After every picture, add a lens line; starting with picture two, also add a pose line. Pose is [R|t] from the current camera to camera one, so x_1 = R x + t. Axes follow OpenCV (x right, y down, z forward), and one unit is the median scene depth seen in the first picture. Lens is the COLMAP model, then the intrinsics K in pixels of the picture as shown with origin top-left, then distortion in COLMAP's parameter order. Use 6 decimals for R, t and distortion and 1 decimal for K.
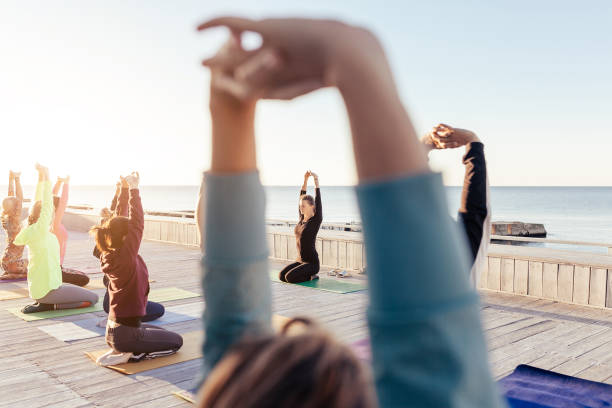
lens RADIAL K [[614.0, 0, 306.0], [0, 614.0, 204.0], [0, 0, 1]] dist [-0.080322, 0.000022]
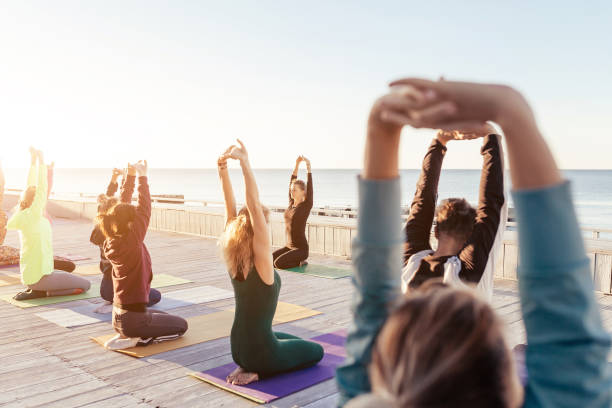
lens RADIAL K [[647.8, 0, 283.1], [0, 647.8, 220.6], [0, 0, 1]] dist [0.079051, -0.577719]
pose [[0.999913, -0.000343, 0.013216, -0.046409], [-0.000340, 0.998664, 0.051673, -0.004212], [-0.013217, -0.051673, 0.998577, -0.058906]]
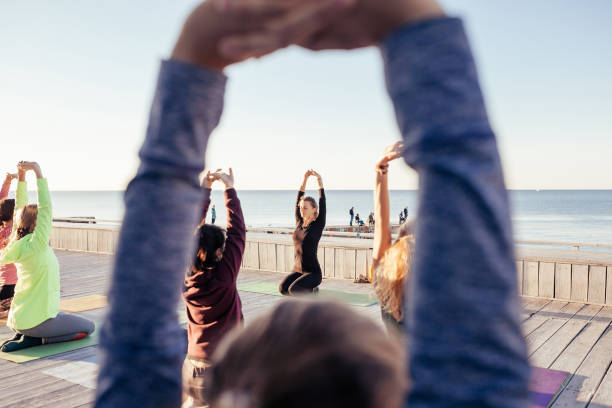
lens RADIAL K [[614.0, 0, 306.0], [0, 614.0, 204.0], [0, 0, 1]] dist [-0.080322, 0.000022]
pose [[0.977936, -0.010521, 0.208641, -0.258201], [0.011966, 0.999912, -0.005663, 0.001524], [-0.208563, 0.008035, 0.977976, 0.175811]]
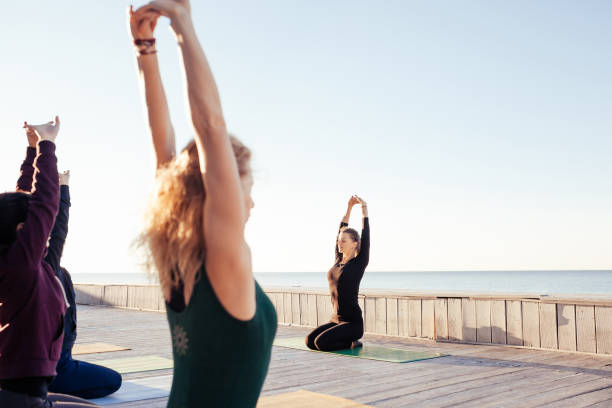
lens RADIAL K [[650.4, 0, 306.0], [0, 650.4, 204.0], [0, 0, 1]] dist [-0.082566, 0.000242]
pose [[0.998982, -0.007899, -0.044417, -0.013126], [0.001695, 0.990427, -0.138024, 0.088226], [0.045082, 0.137808, 0.989432, 0.339245]]
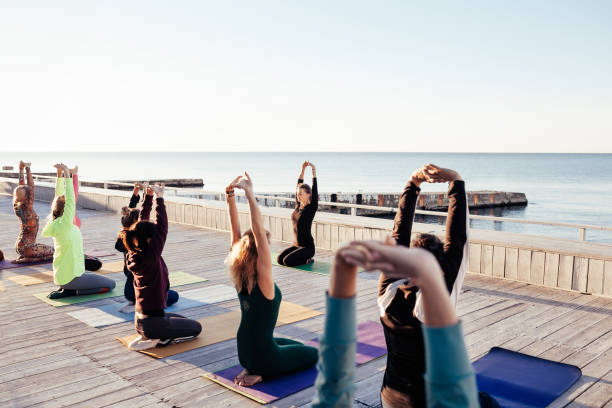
lens RADIAL K [[620.1, 0, 306.0], [0, 620.1, 204.0], [0, 0, 1]] dist [-0.135616, 0.002303]
pose [[0.999651, -0.002470, 0.026303, -0.029394], [0.000996, 0.998435, 0.055913, -0.055878], [-0.026400, -0.055868, 0.998089, -0.111017]]
